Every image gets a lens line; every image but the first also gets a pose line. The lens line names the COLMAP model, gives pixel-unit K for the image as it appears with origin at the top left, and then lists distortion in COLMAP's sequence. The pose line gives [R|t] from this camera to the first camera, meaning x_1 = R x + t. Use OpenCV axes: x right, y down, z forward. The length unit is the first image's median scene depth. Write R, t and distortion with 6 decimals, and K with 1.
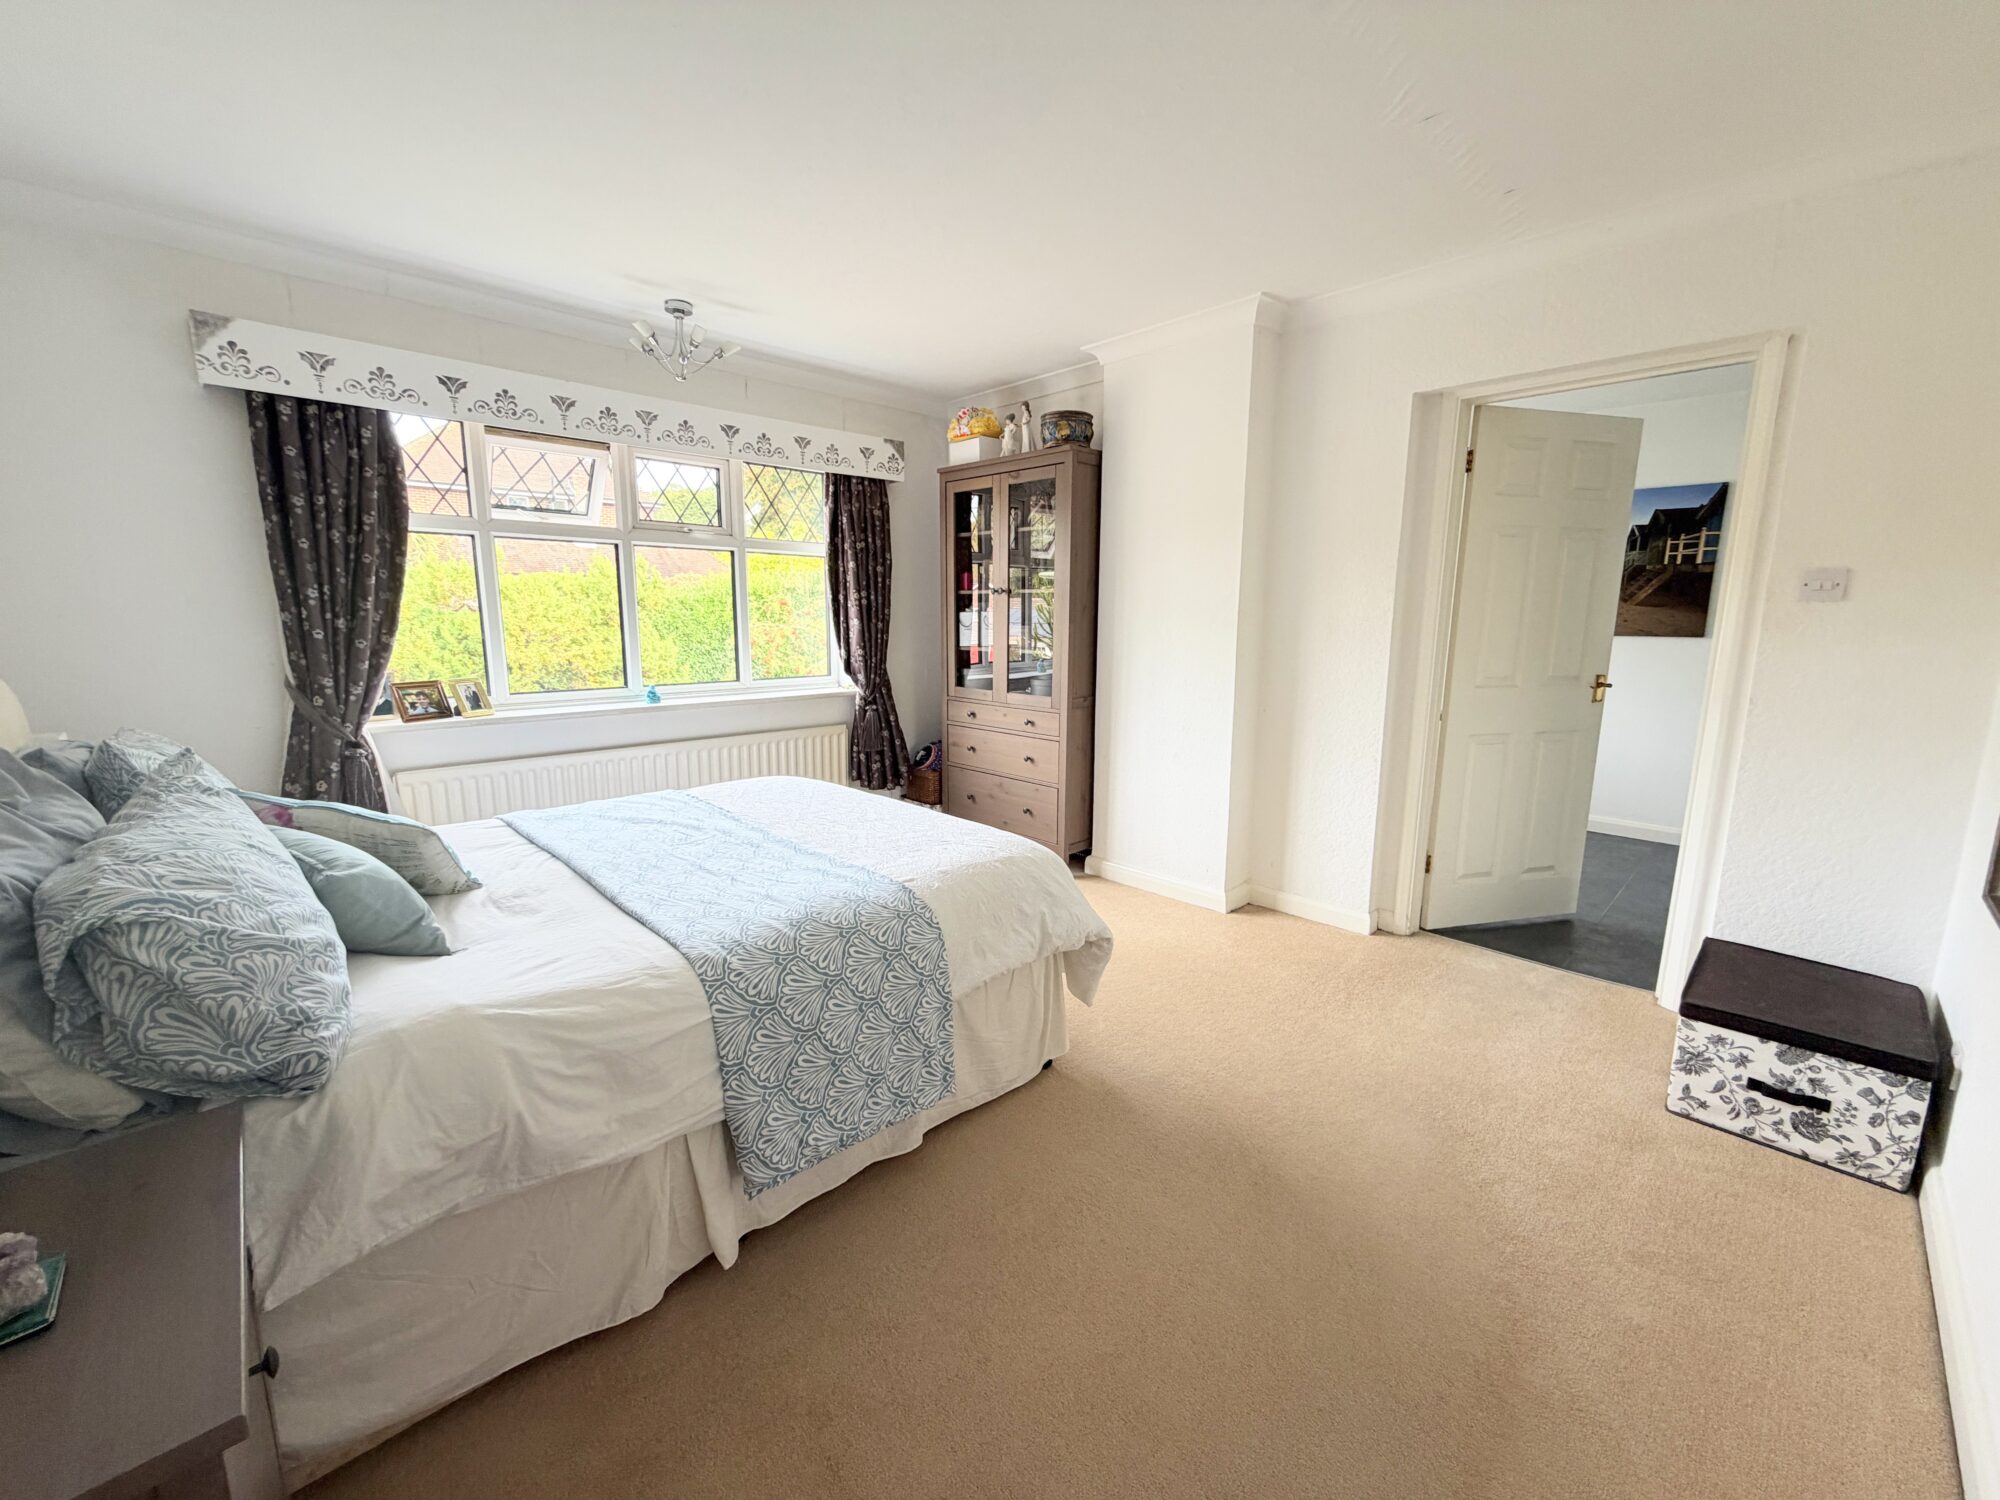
lens RADIAL K [[800.5, 0, 992.1], [0, 800.5, 746.3], [0, 0, 1]] dist [0.001973, 0.000279]
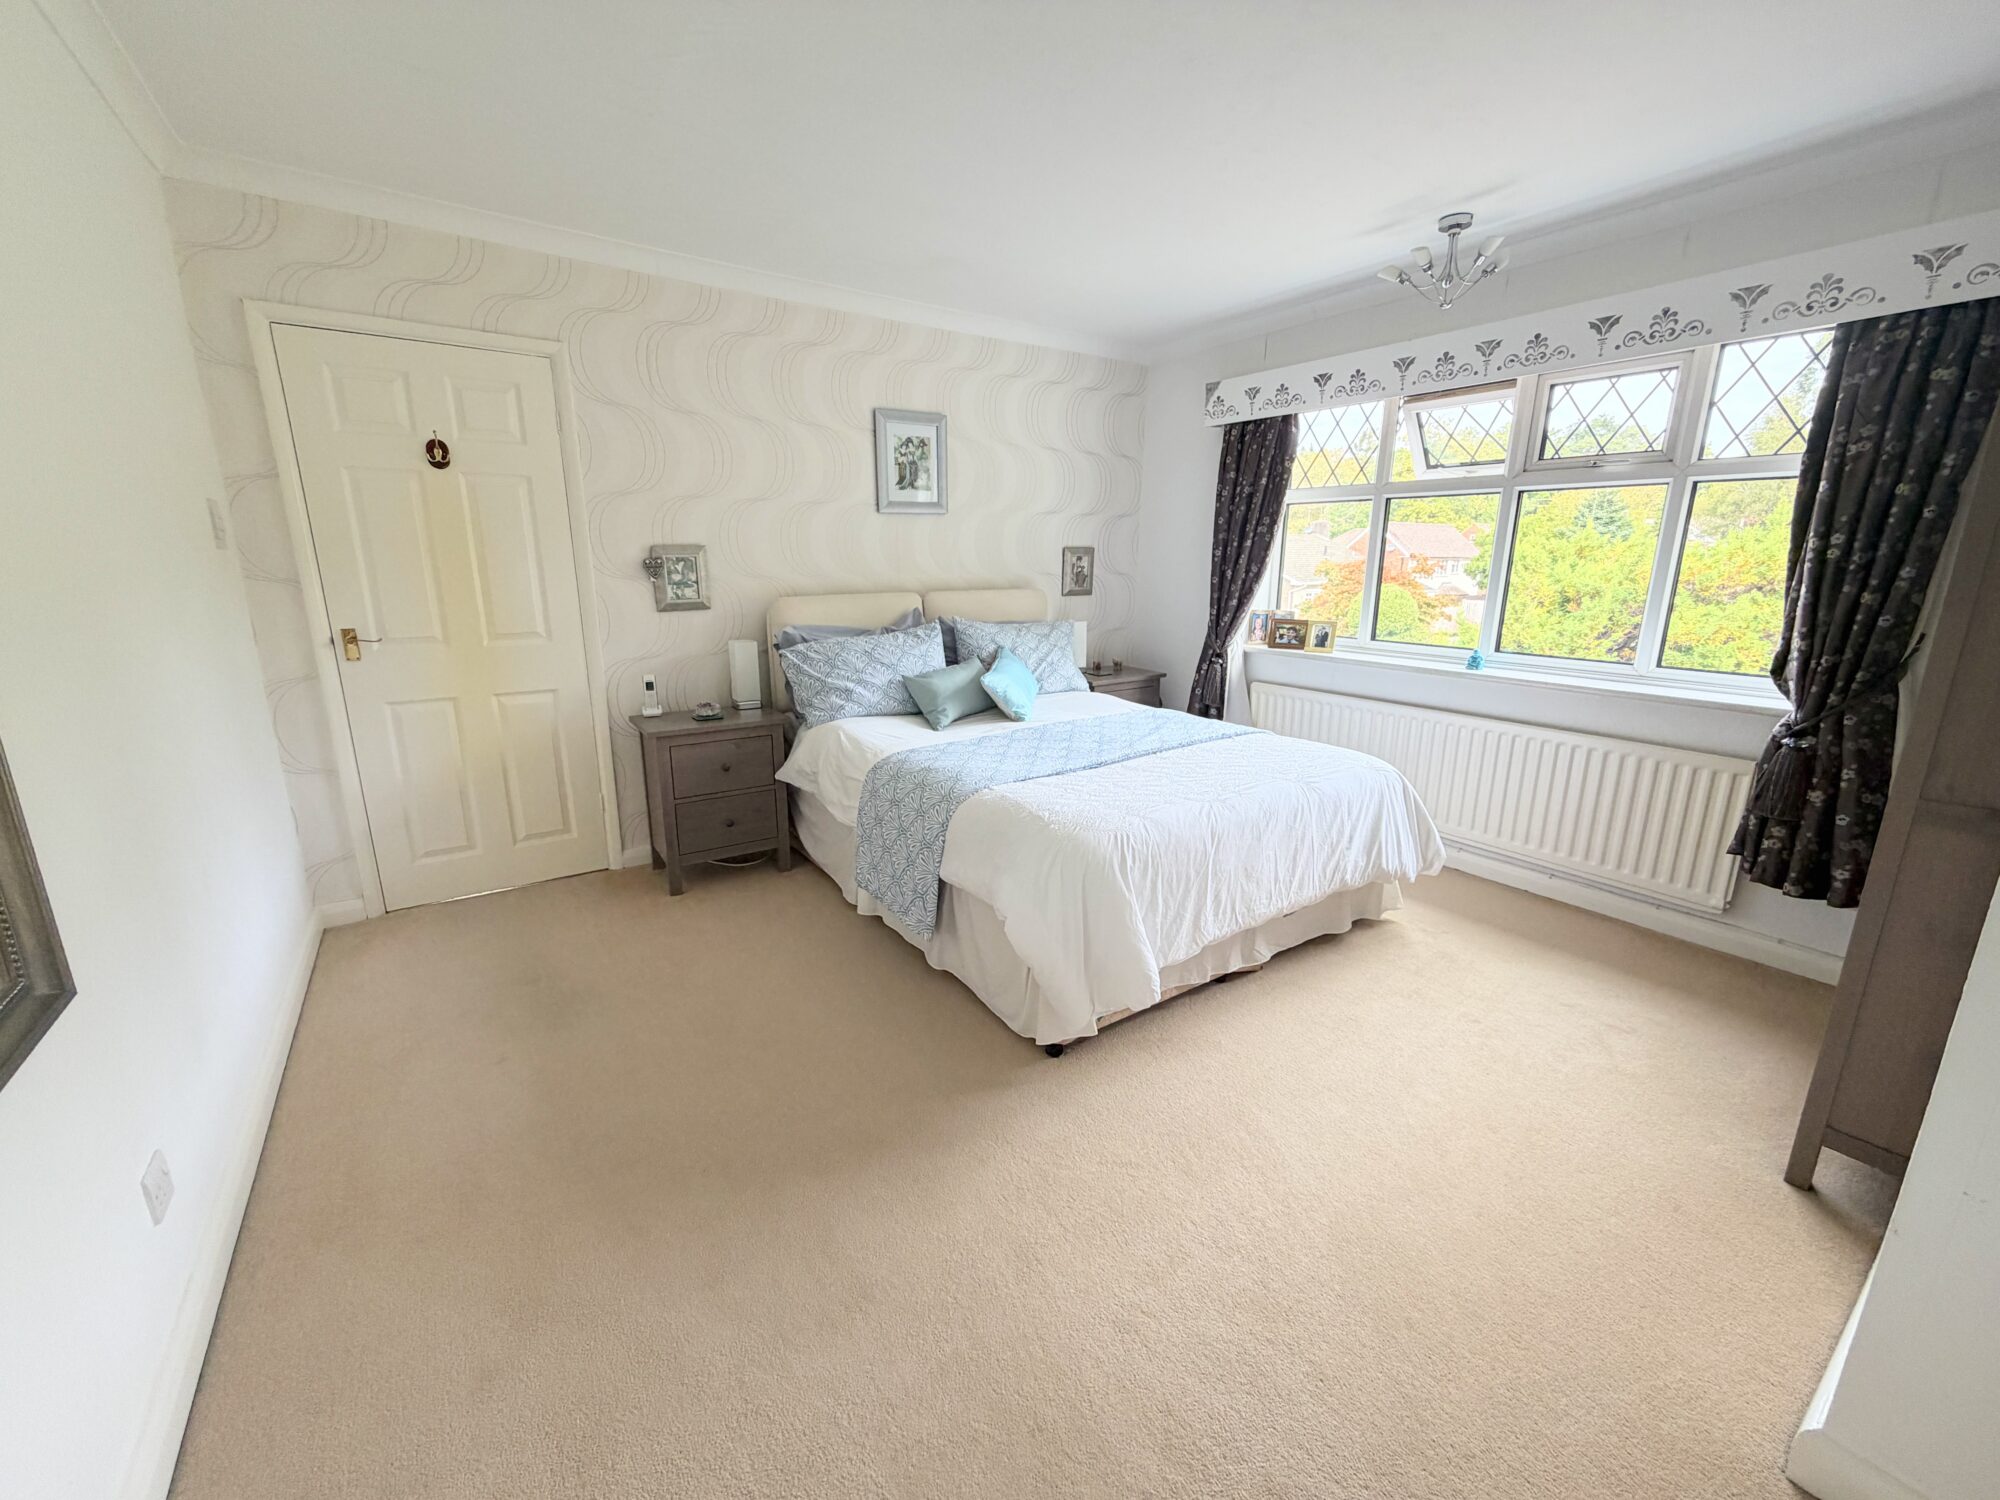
lens RADIAL K [[800.5, 0, 992.1], [0, 800.5, 746.3], [0, 0, 1]] dist [0.001973, 0.000279]
pose [[-0.167477, 0.225181, -0.959815, 0.660509], [-0.166484, 0.953124, 0.252660, -0.128968], [0.971717, 0.202108, -0.122137, 0.705087]]
